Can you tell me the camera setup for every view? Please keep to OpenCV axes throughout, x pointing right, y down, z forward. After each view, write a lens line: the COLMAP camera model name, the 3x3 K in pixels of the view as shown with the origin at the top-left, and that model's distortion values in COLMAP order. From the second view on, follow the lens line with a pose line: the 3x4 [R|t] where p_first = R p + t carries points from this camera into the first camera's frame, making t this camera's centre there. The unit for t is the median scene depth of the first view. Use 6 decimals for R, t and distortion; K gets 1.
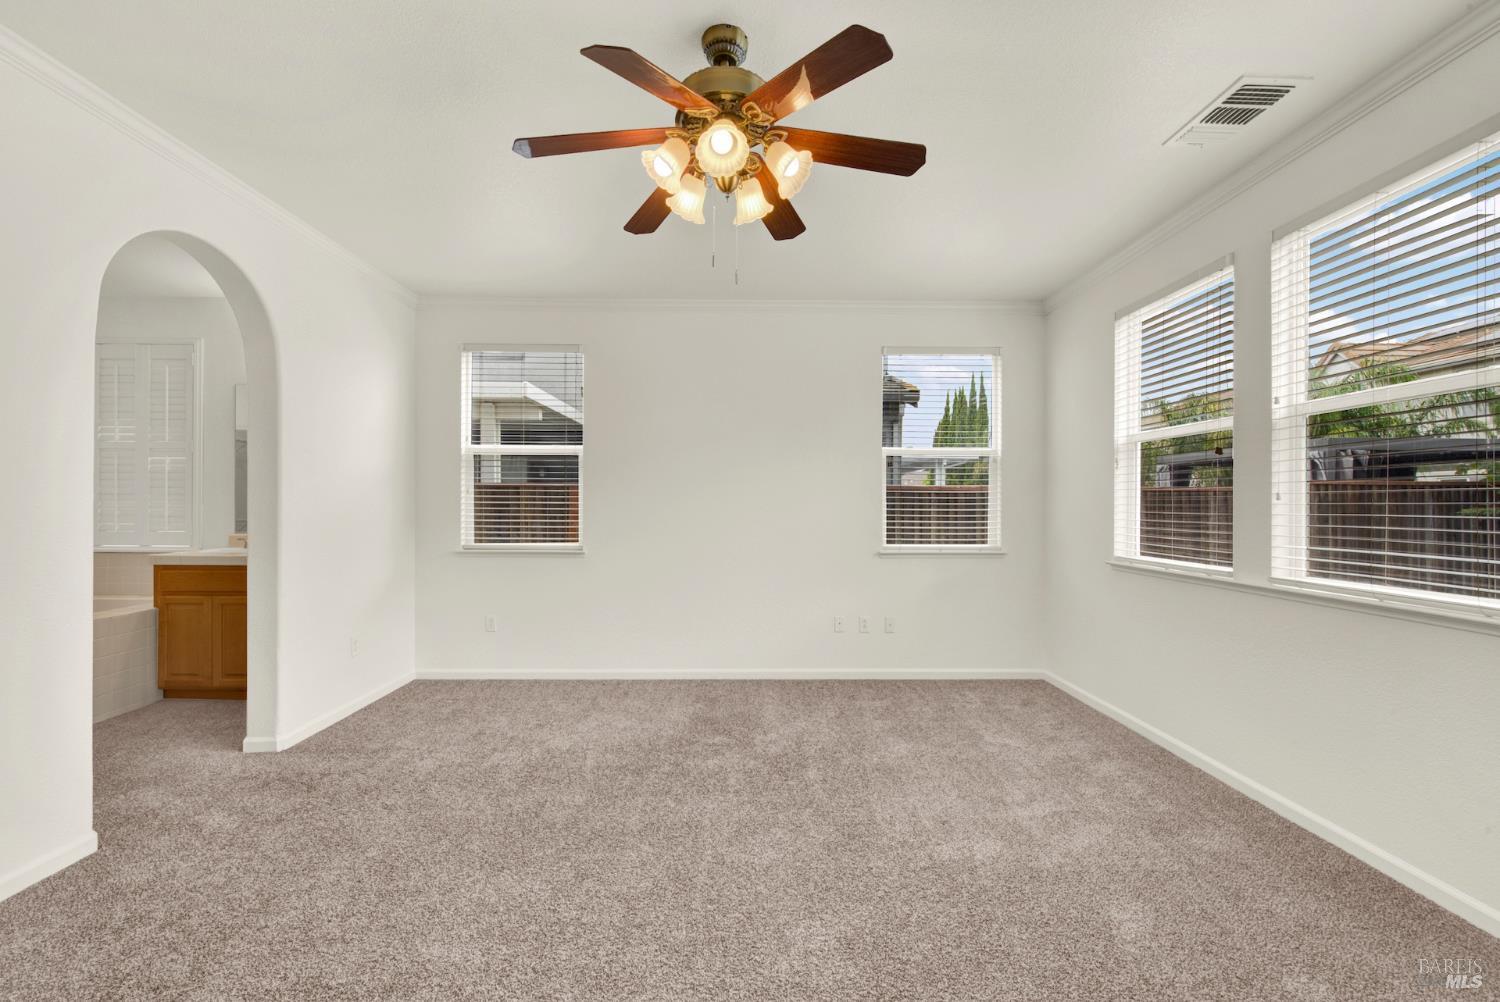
lens RADIAL K [[616.7, 0, 749.3], [0, 616.7, 506.1], [0, 0, 1]] dist [0.003075, -0.003093]
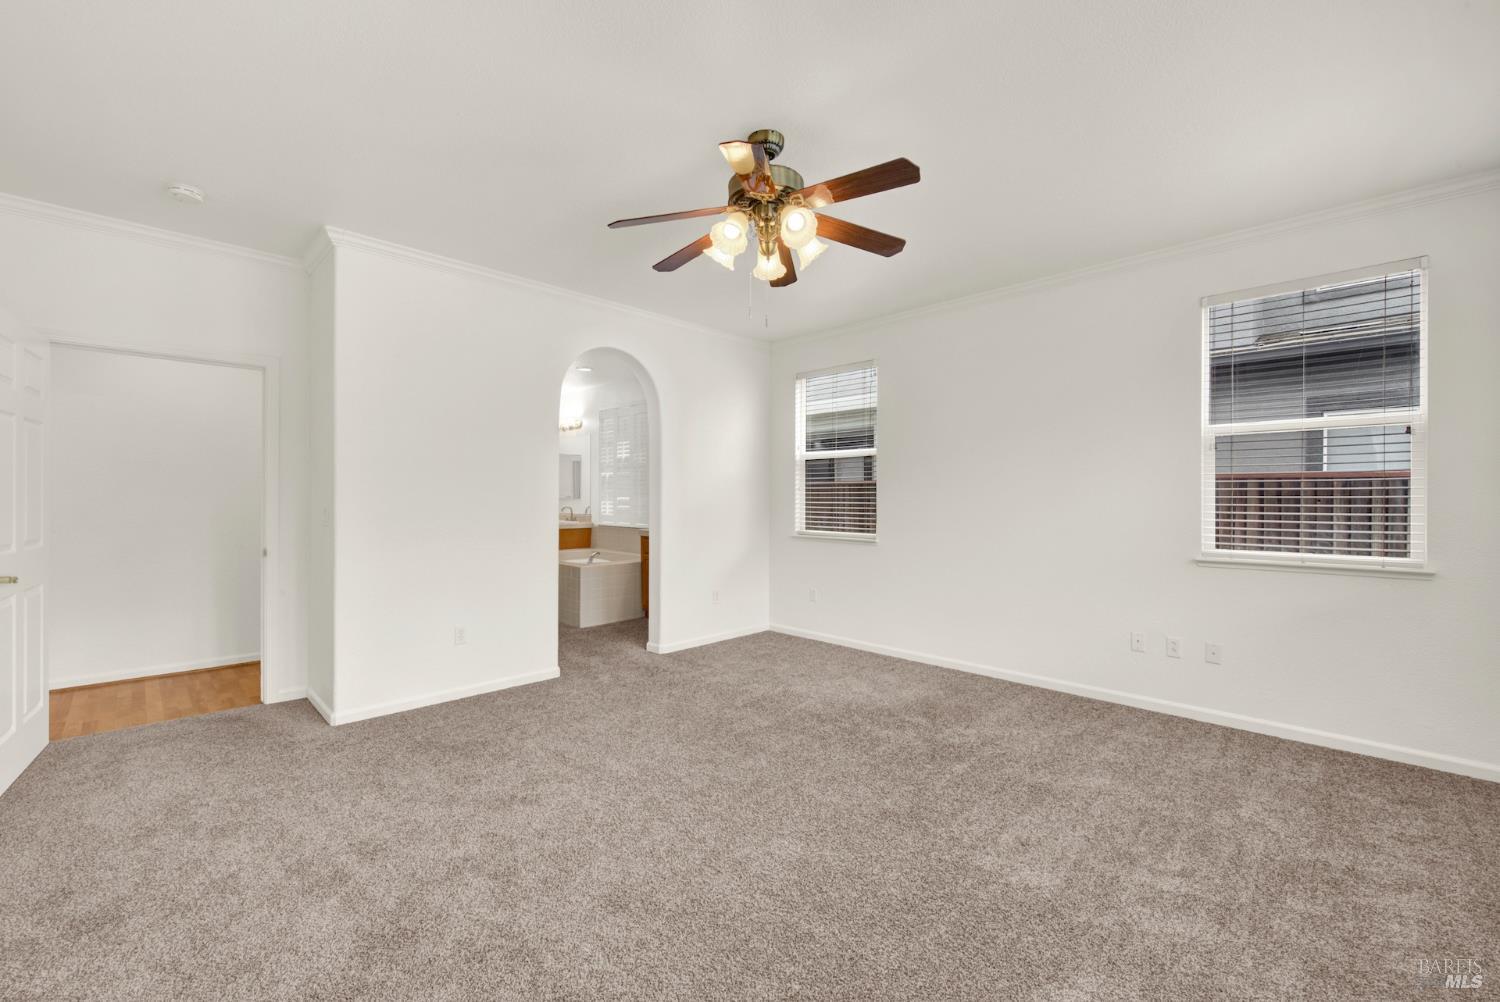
lens RADIAL K [[624.7, 0, 752.2], [0, 624.7, 498.4], [0, 0, 1]] dist [0.001724, -0.003327]
pose [[0.692290, -0.002878, -0.721614, 0.499277], [-0.001594, 0.999984, -0.005517, 0.003429], [0.721618, 0.004970, 0.692274, 0.044976]]
